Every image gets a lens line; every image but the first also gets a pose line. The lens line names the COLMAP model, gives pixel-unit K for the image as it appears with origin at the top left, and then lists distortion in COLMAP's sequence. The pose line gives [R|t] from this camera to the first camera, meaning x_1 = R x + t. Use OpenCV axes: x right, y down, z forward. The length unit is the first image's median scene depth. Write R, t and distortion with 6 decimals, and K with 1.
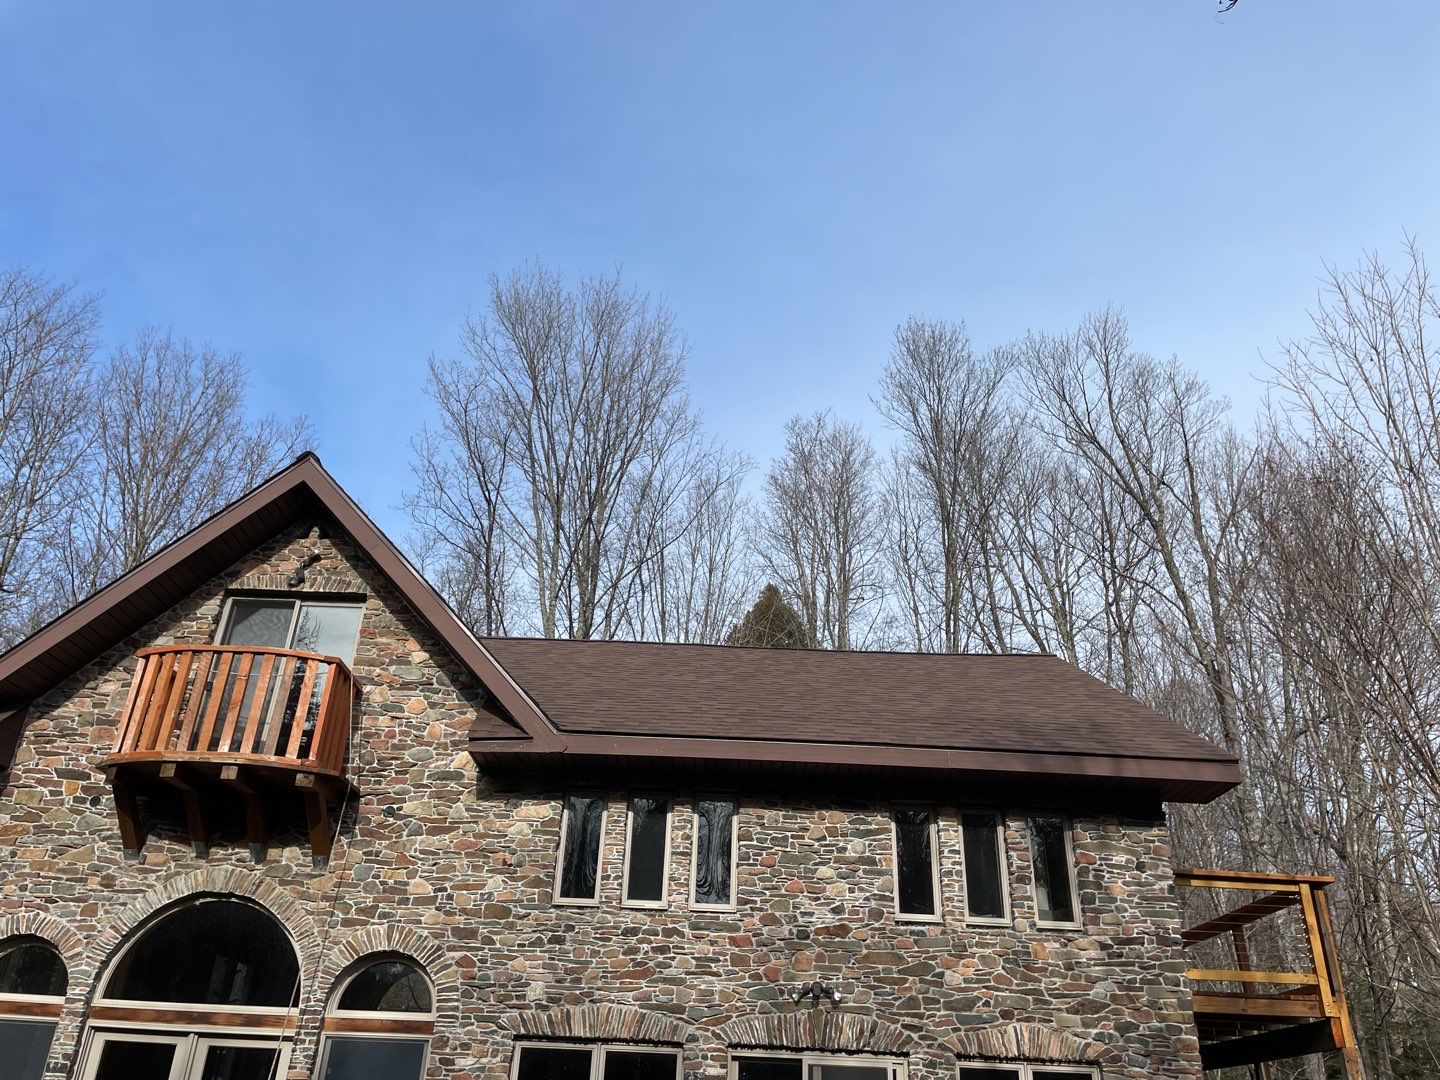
lens RADIAL K [[1095.5, 0, 720.0], [0, 1095.5, 540.0], [0, 0, 1]] dist [0.098832, -0.122488]
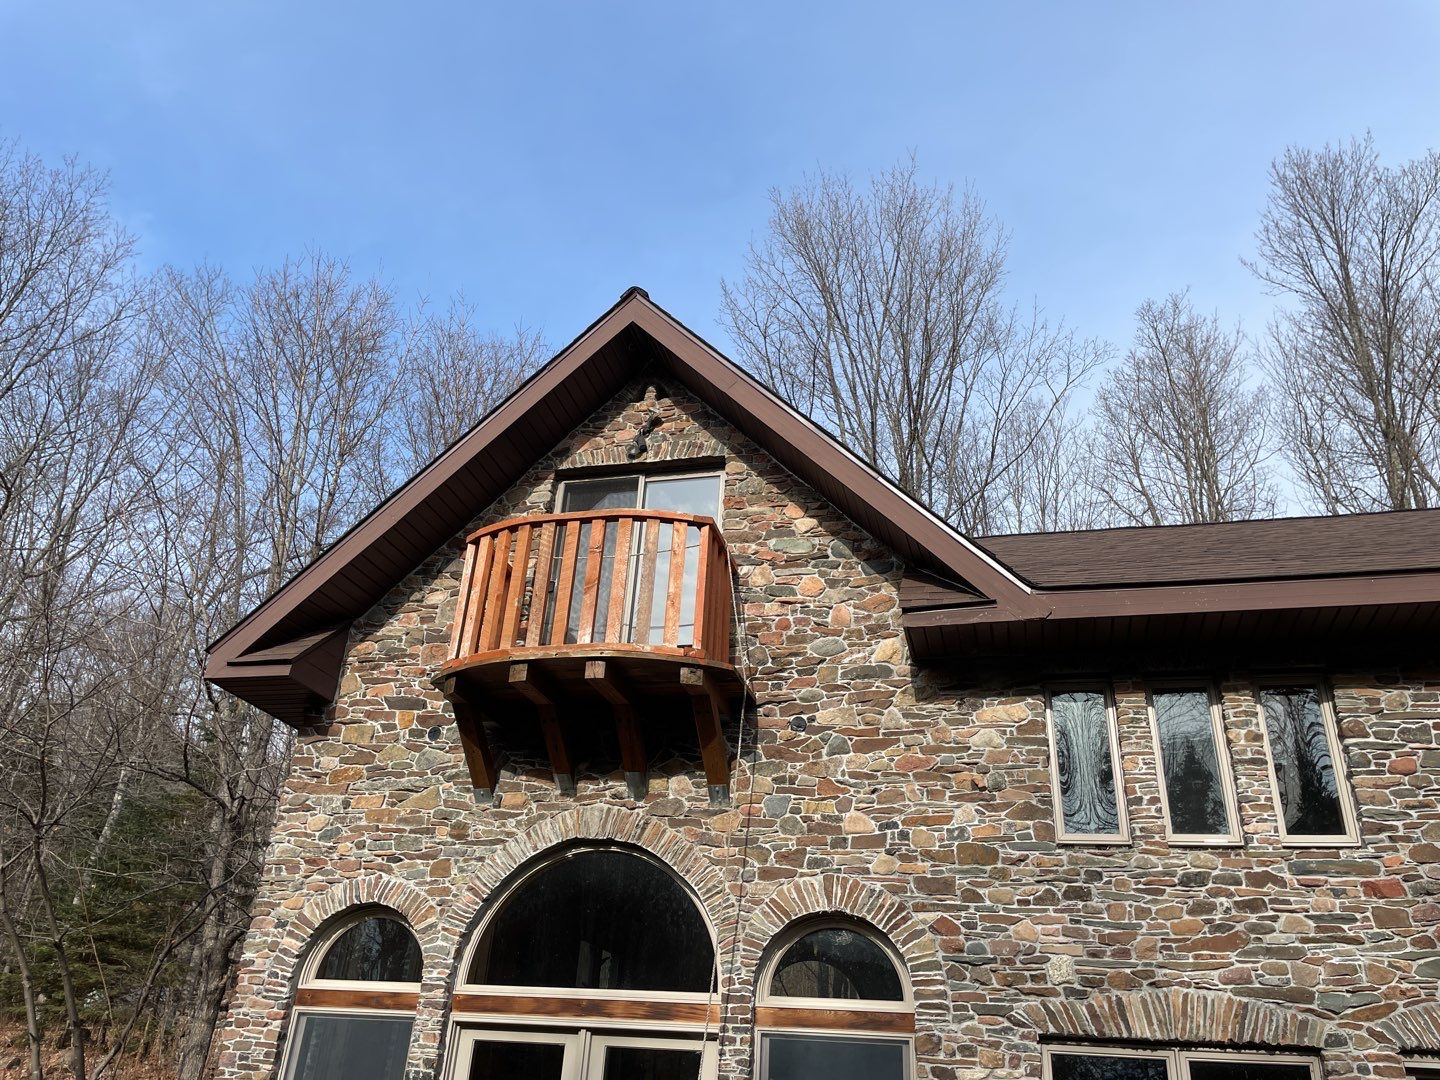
lens RADIAL K [[1096.4, 0, 720.0], [0, 1096.4, 540.0], [0, 0, 1]] dist [0.096048, -0.128043]
pose [[0.966833, -0.103682, -0.233419, -0.172738], [0.101924, 0.994599, -0.019615, 0.138267], [0.234192, -0.004826, 0.972178, 0.296935]]
